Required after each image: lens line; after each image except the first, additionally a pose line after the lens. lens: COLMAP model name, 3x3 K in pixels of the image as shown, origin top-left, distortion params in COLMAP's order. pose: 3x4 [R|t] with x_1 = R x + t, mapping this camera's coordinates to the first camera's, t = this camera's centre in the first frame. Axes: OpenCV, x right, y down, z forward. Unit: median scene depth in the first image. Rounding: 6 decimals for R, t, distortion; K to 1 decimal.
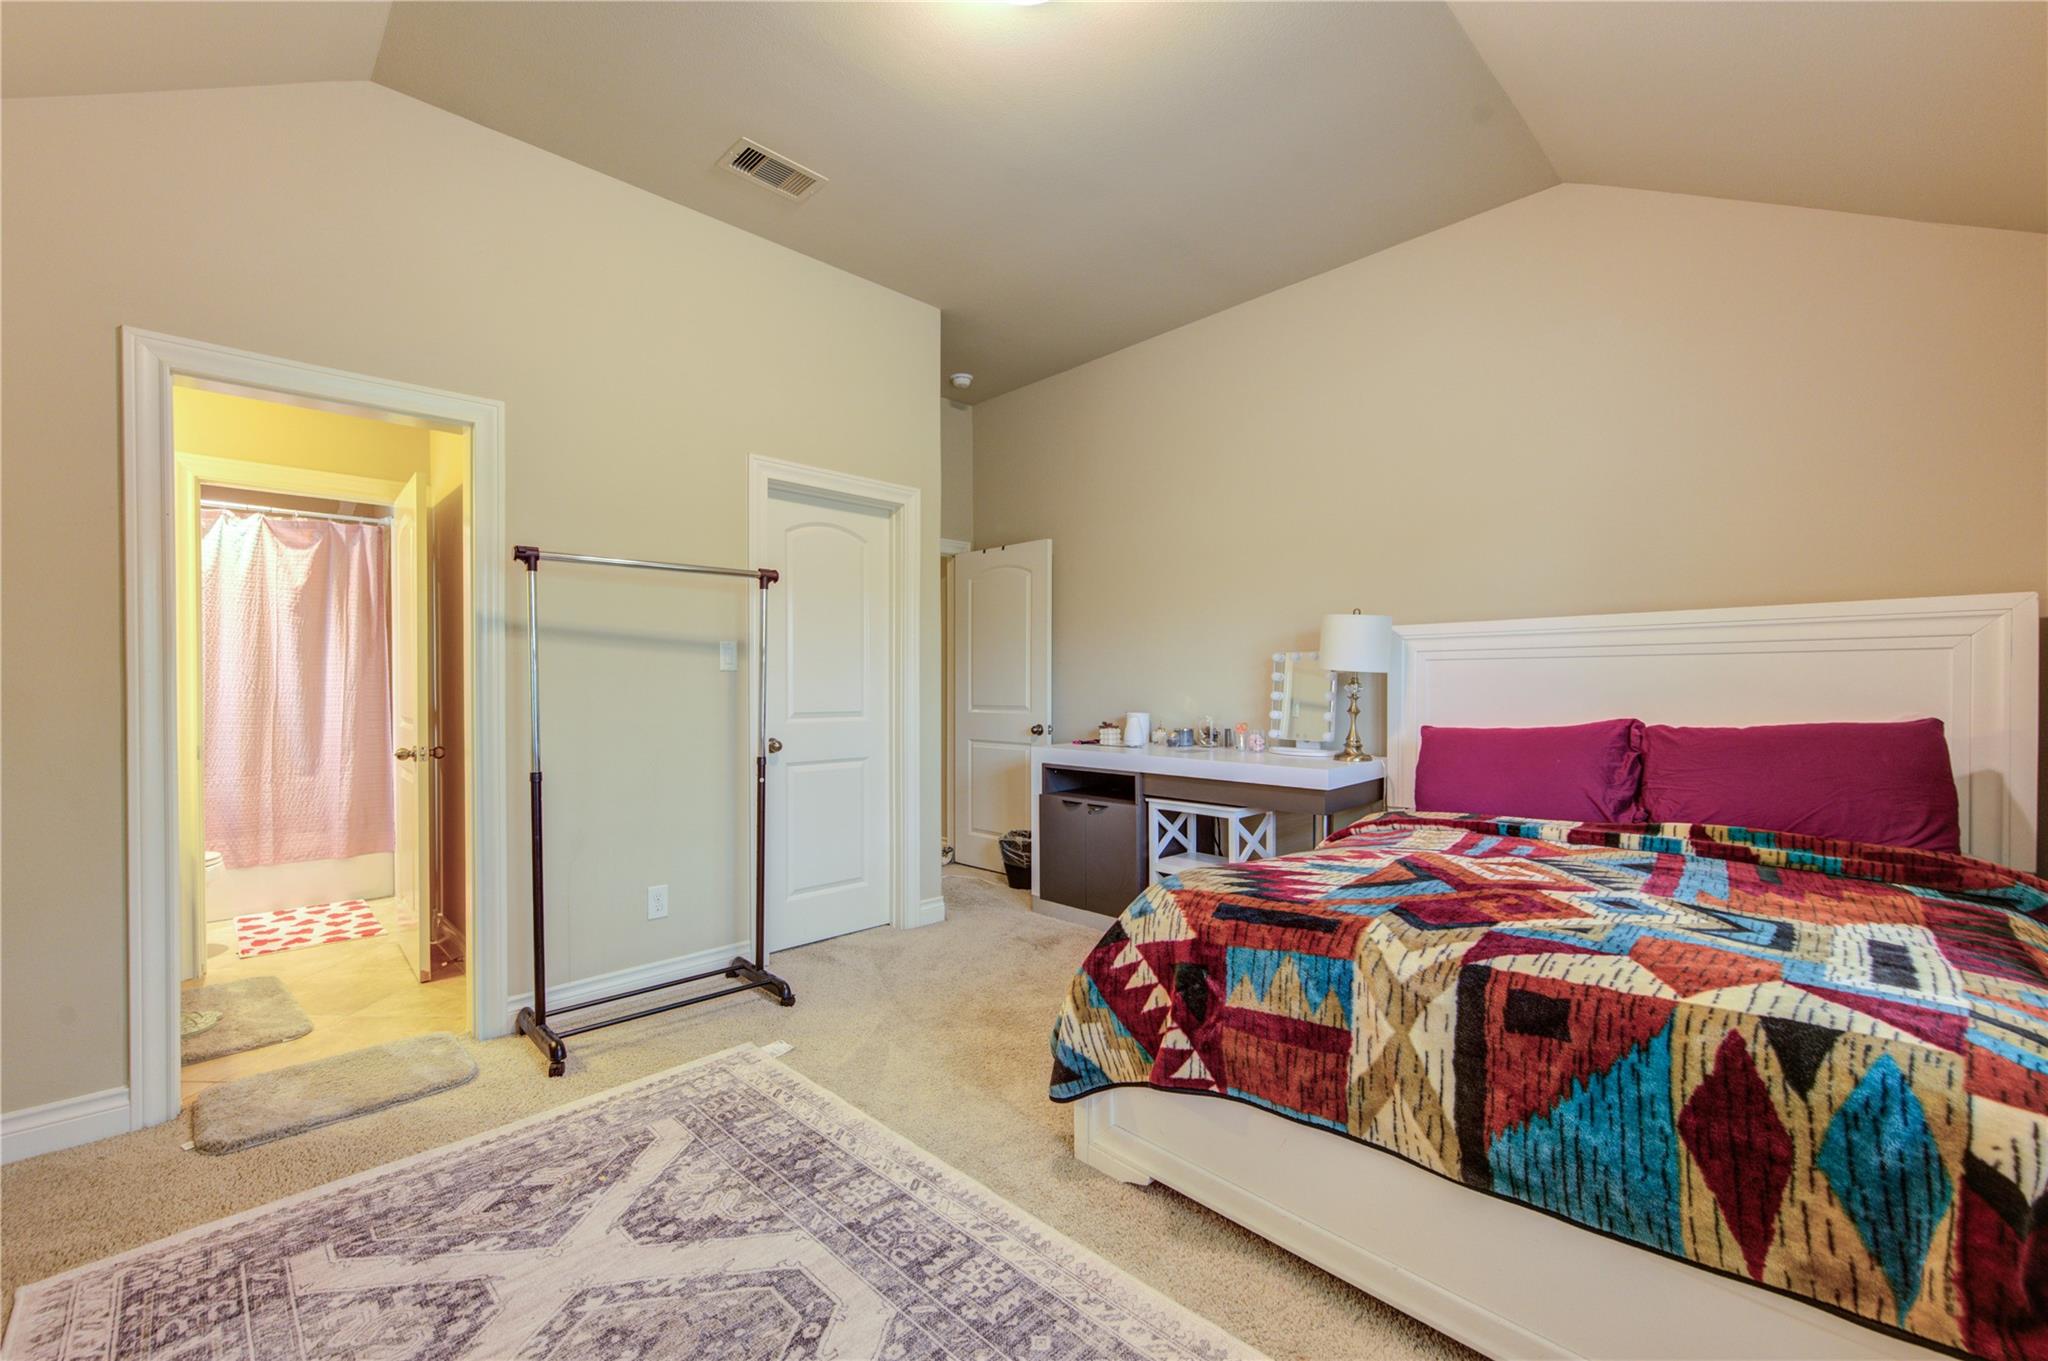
lens RADIAL K [[794.1, 0, 1026.6], [0, 794.1, 692.1], [0, 0, 1]] dist [0.002467, -0.000393]
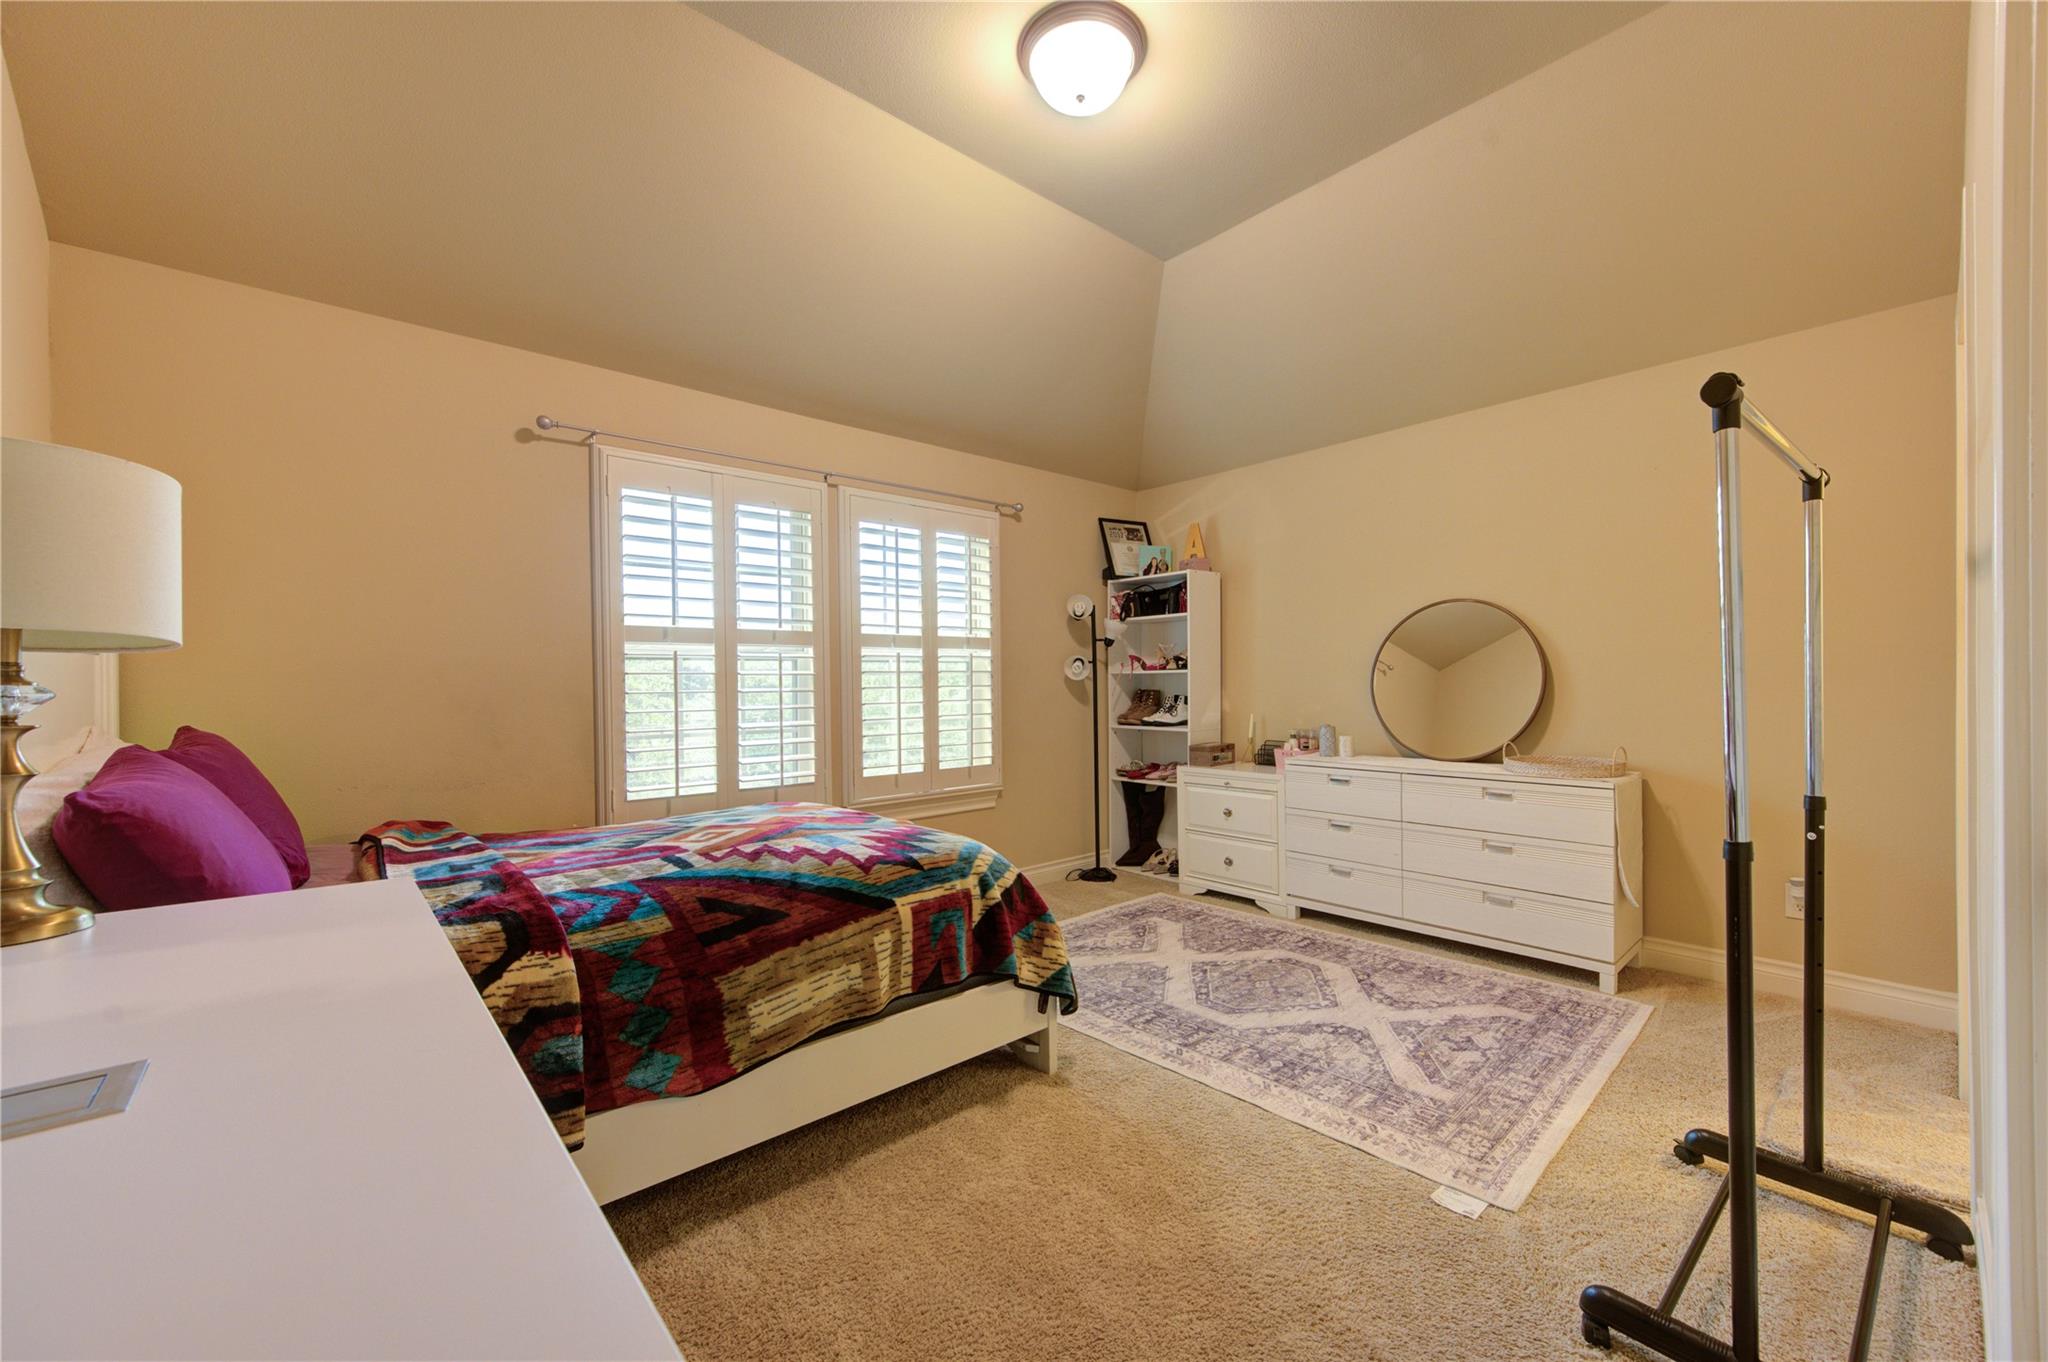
lens RADIAL K [[794.1, 0, 1026.6], [0, 794.1, 692.6], [0, 0, 1]] dist [0.002467, -0.000393]
pose [[-0.995937, 0.011871, 0.089268, -0.010244], [0.013468, 0.999760, 0.017308, -0.015358], [-0.089041, 0.018440, -0.995857, 2.540177]]
